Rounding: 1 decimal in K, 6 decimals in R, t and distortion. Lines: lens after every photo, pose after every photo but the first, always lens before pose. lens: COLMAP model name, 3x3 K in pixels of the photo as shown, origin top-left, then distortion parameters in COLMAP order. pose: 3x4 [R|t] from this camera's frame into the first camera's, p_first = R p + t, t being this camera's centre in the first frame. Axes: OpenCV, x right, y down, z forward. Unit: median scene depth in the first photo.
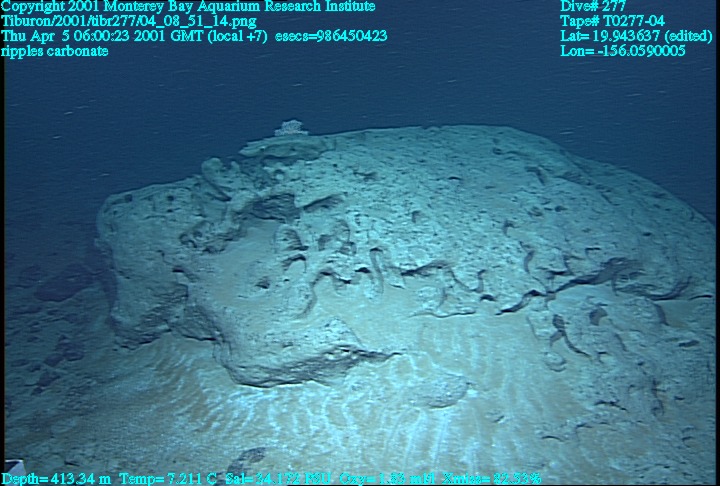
lens RADIAL K [[485.3, 0, 360.0], [0, 485.3, 243.0], [0, 0, 1]] dist [-0.083000, 0.103622]
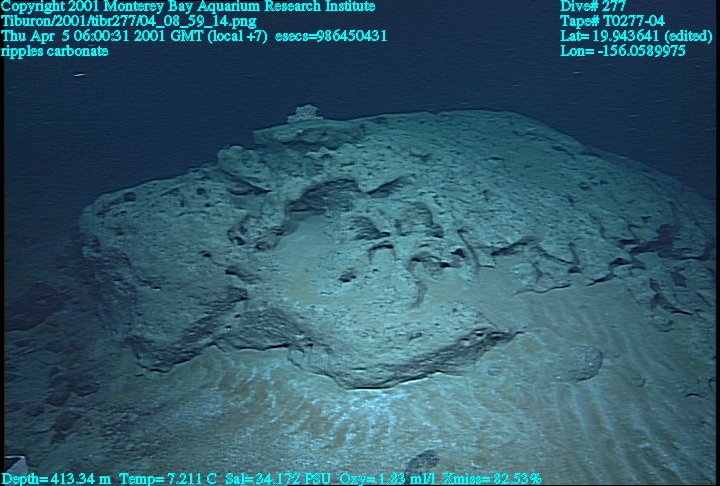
lens RADIAL K [[485.3, 0, 360.0], [0, 485.3, 243.0], [0, 0, 1]] dist [-0.083000, 0.103622]
pose [[0.972890, -0.070220, 0.220352, -0.372761], [0.071971, 0.997407, 0.000081, 0.023637], [-0.219786, 0.015780, 0.975421, 0.112163]]
